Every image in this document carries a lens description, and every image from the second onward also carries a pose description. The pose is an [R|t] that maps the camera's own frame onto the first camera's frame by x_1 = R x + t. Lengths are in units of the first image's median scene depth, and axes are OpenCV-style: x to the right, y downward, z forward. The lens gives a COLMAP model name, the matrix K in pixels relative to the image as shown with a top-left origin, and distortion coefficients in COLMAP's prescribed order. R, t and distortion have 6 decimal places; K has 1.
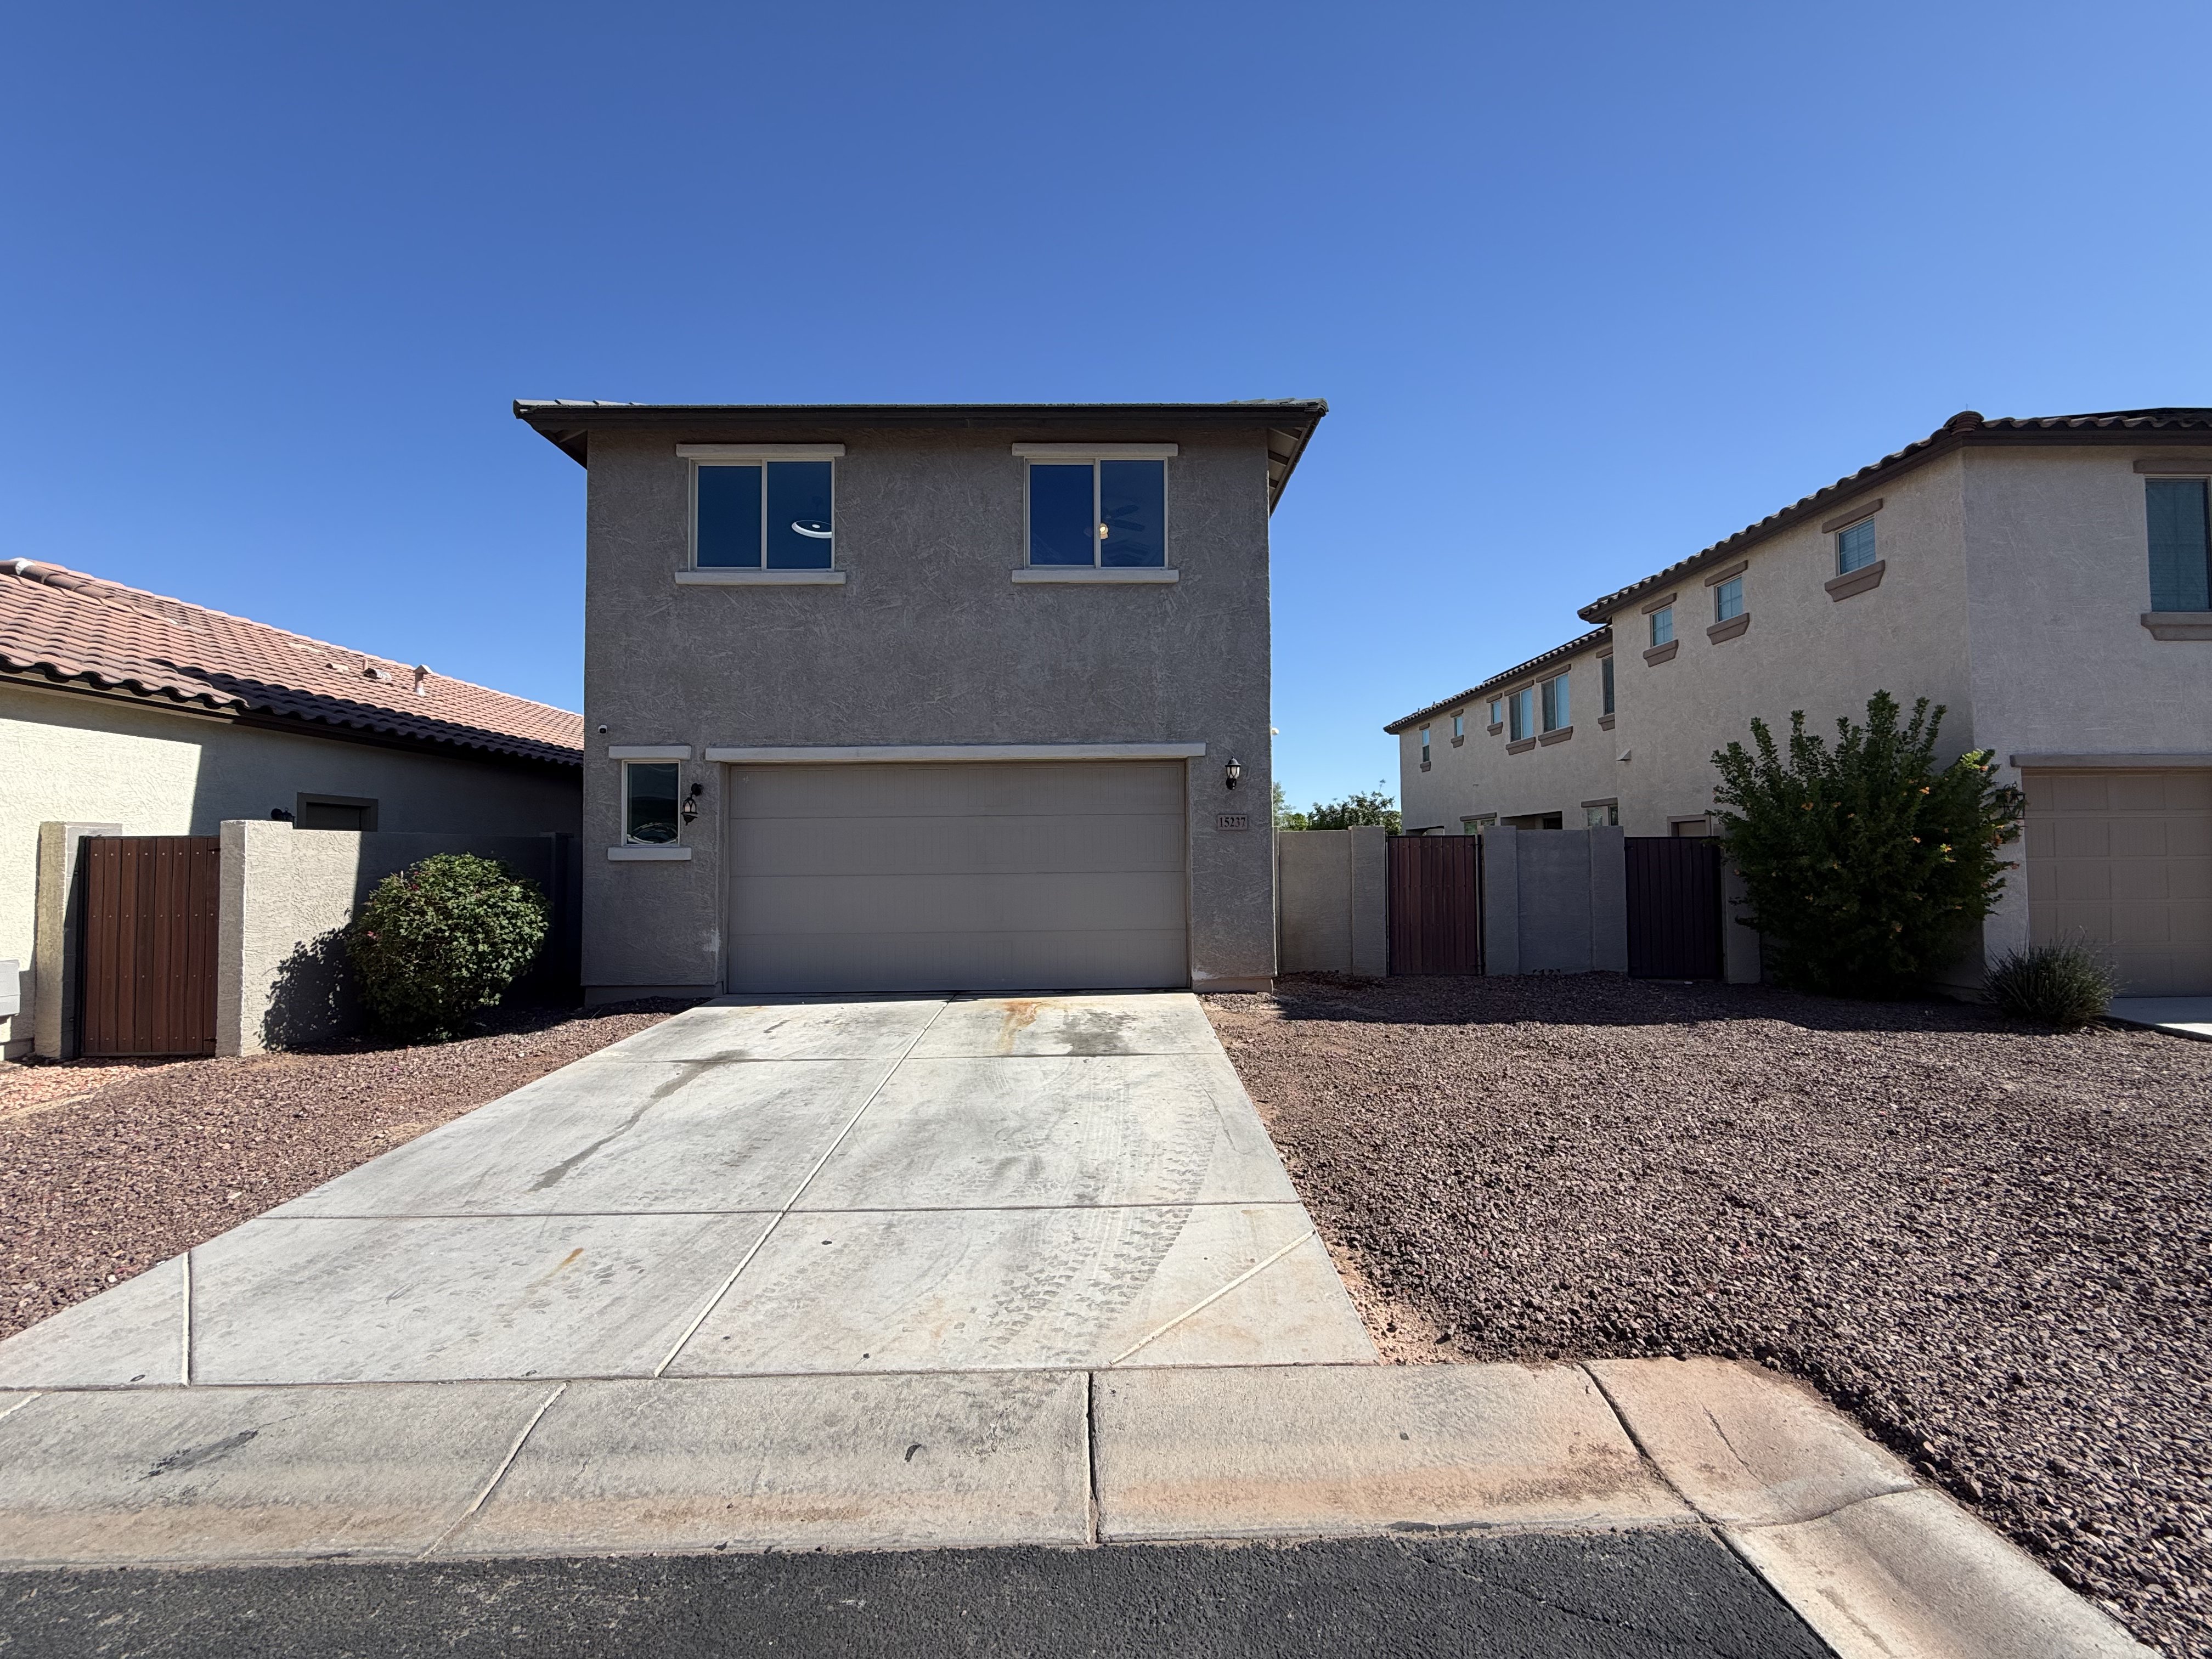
lens RADIAL K [[878.4, 0, 1109.0], [0, 878.4, 832.5], [0, 0, 1]] dist [-0.000704, -0.000367]
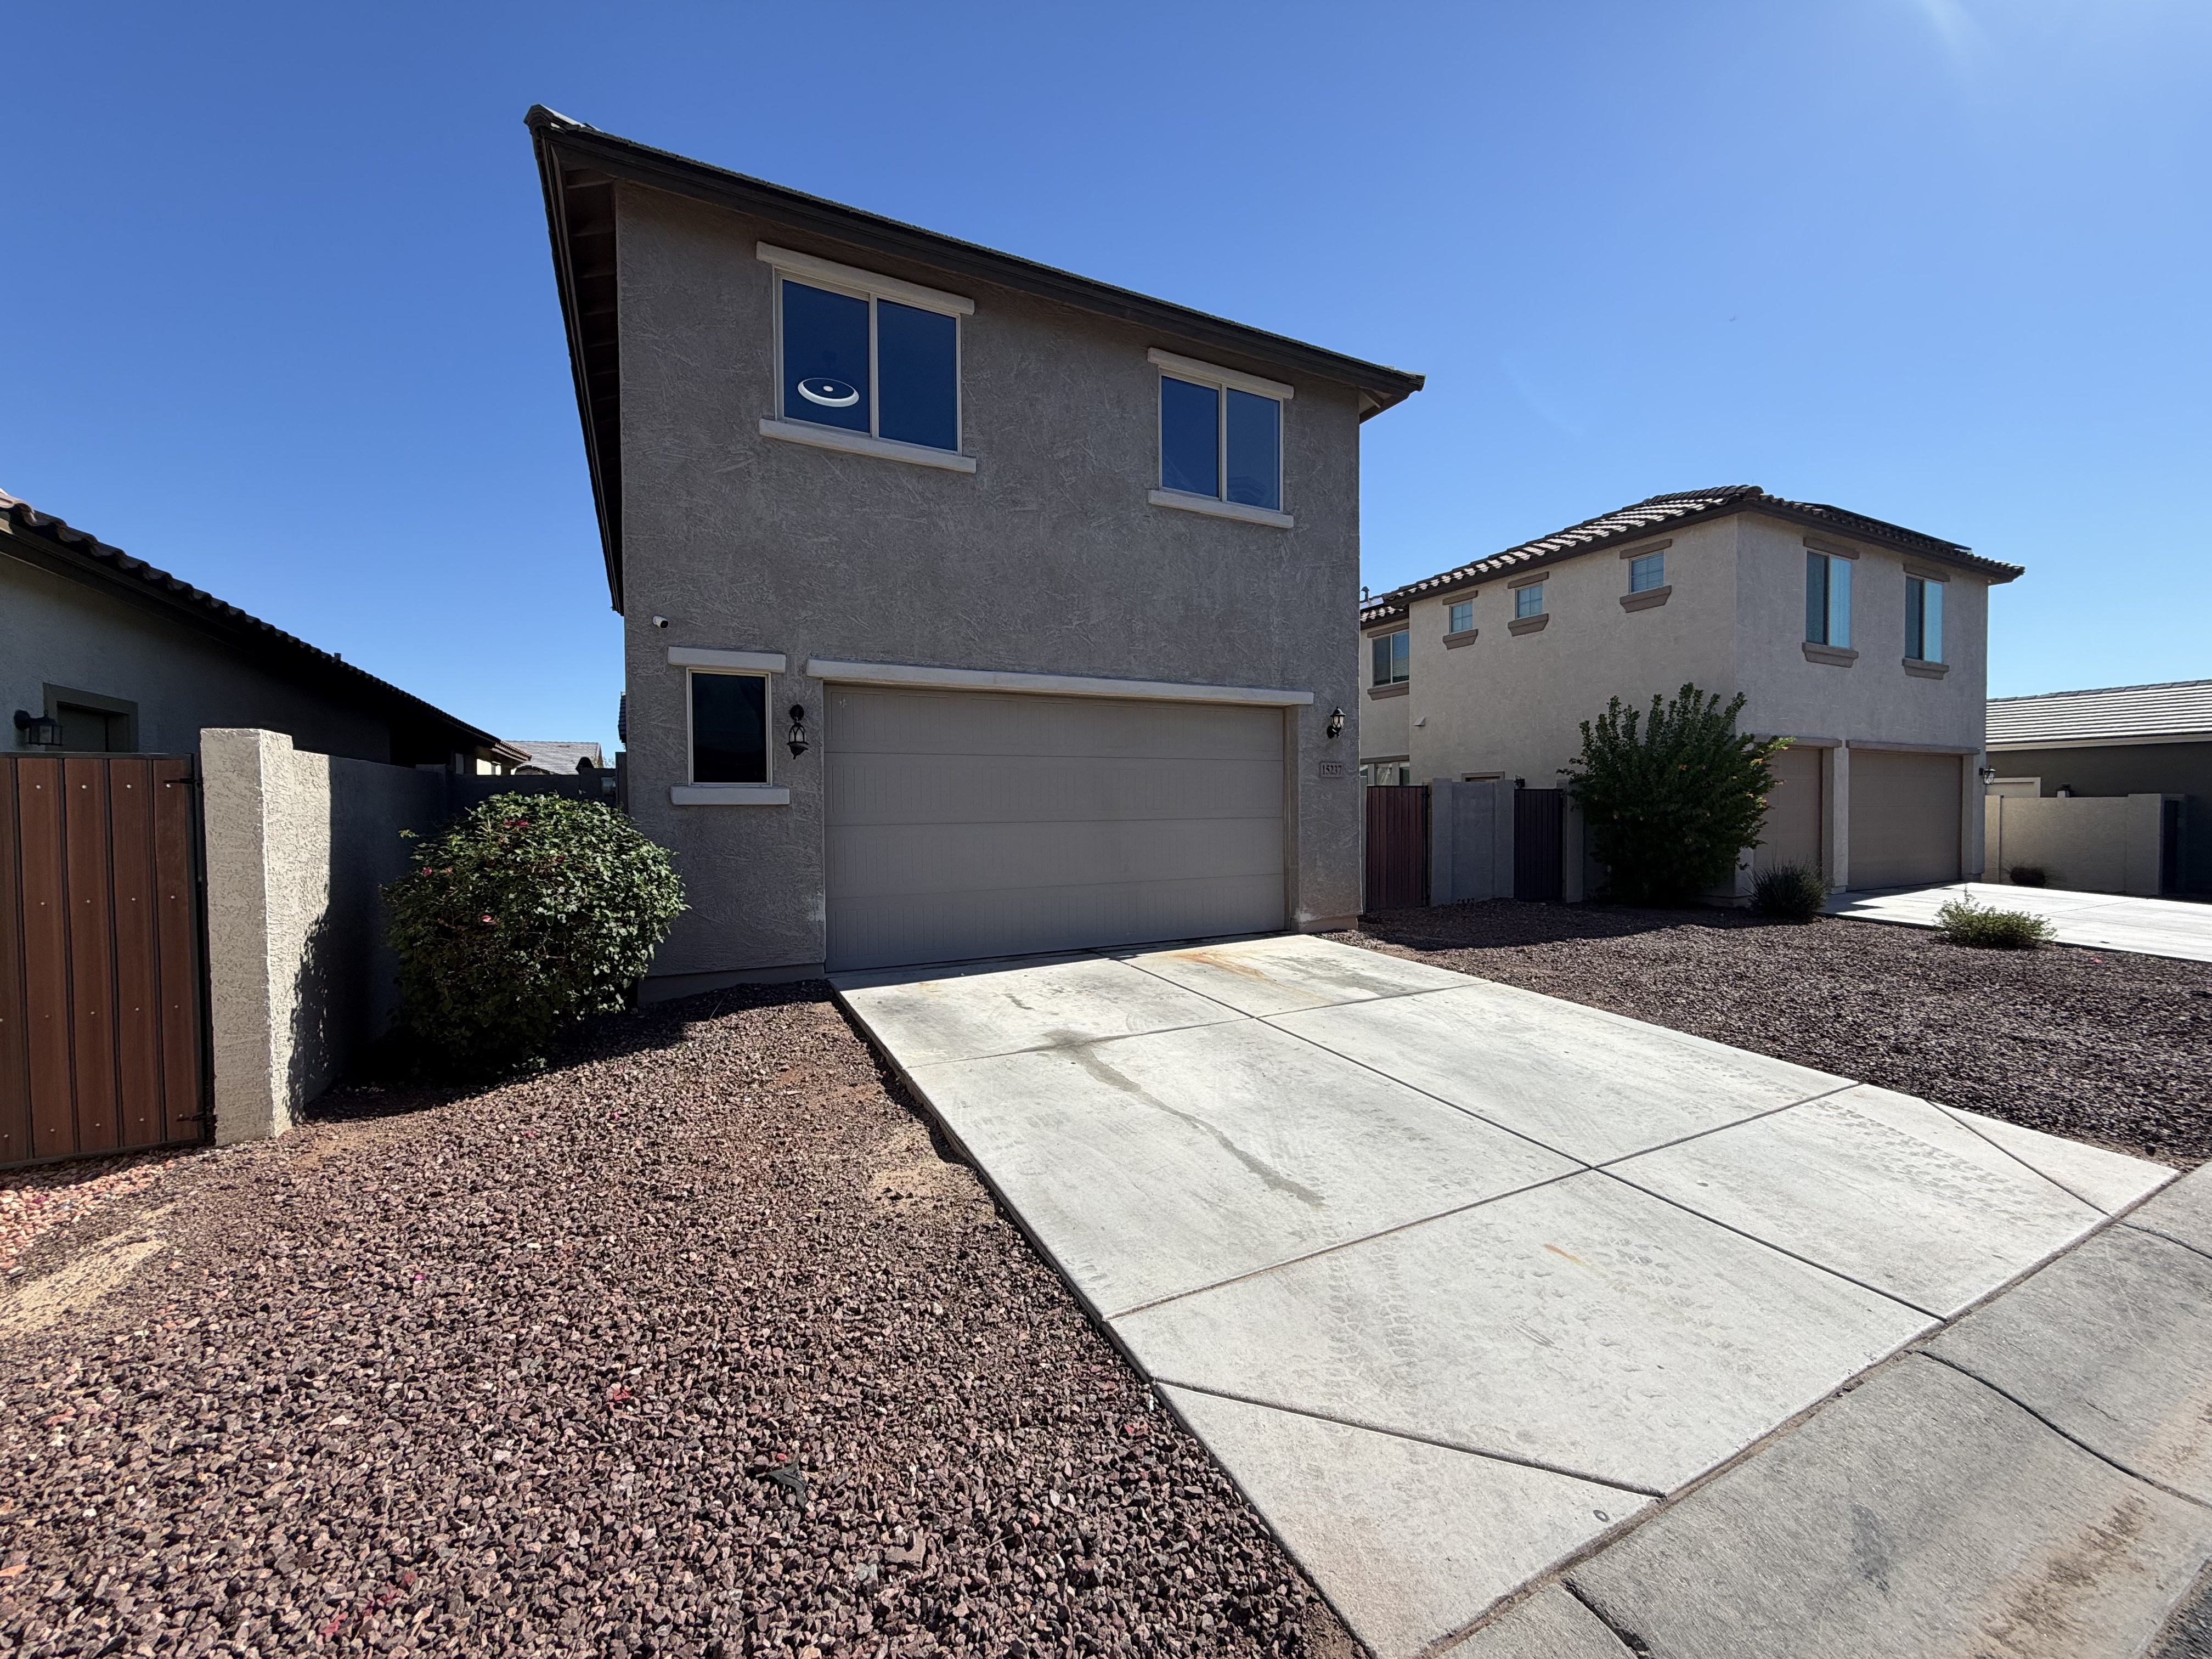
lens RADIAL K [[878.4, 0, 1109.0], [0, 878.4, 832.5], [0, 0, 1]] dist [-0.000704, -0.000367]
pose [[0.893808, -0.011455, 0.448304, -0.563467], [-0.012910, 0.998602, 0.051255, 0.012509], [-0.448264, -0.051600, 0.892411, 0.182462]]
